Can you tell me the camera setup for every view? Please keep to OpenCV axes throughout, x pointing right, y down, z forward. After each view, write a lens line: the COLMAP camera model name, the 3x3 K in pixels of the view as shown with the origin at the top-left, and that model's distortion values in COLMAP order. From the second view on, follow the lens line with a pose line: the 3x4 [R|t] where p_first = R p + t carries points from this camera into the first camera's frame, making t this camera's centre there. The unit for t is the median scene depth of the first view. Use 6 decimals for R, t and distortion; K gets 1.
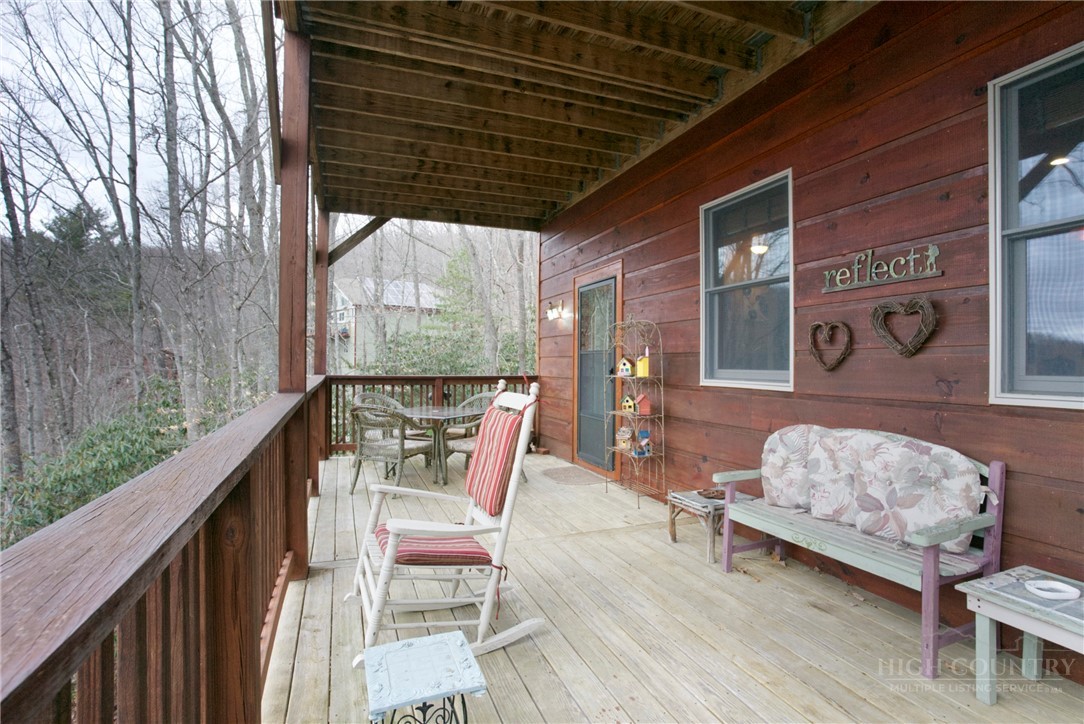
lens RADIAL K [[533.2, 0, 542.0], [0, 533.2, 362.0], [0, 0, 1]] dist [-0.047249, 0.000269]
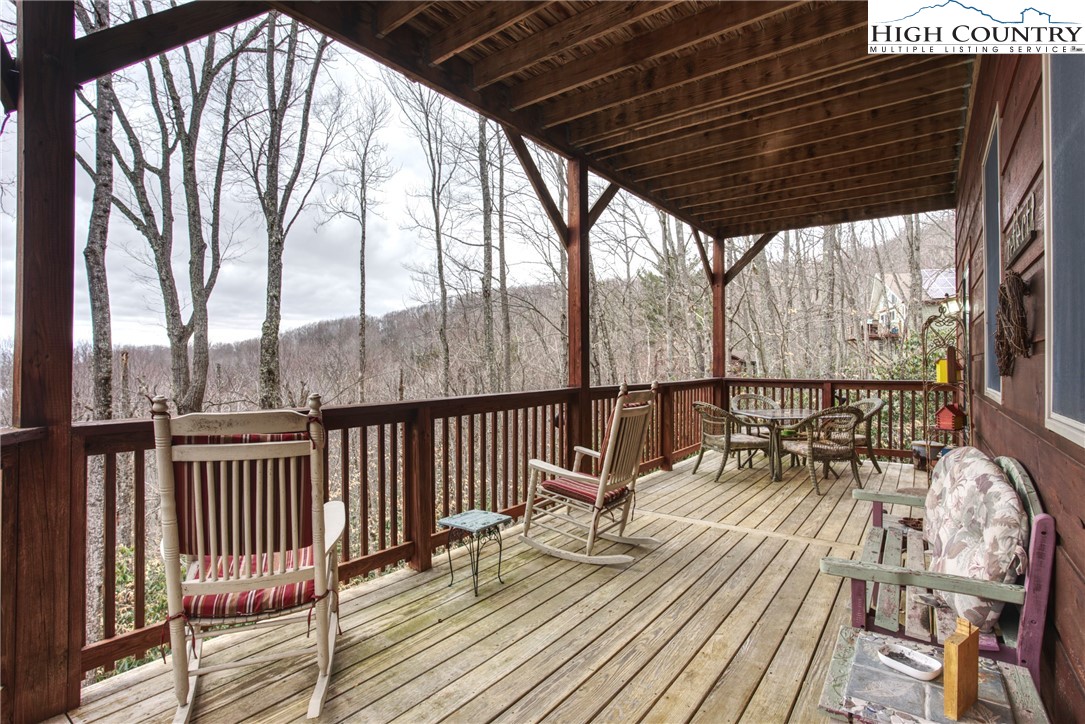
lens RADIAL K [[533.7, 0, 542.5], [0, 533.7, 362.0], [0, 0, 1]] dist [-0.047249, 0.000269]
pose [[0.515815, -0.011654, -0.856621, 0.396415], [0.006488, 0.999932, -0.009697, -0.001260], [0.856676, -0.000555, 0.515855, 0.039834]]
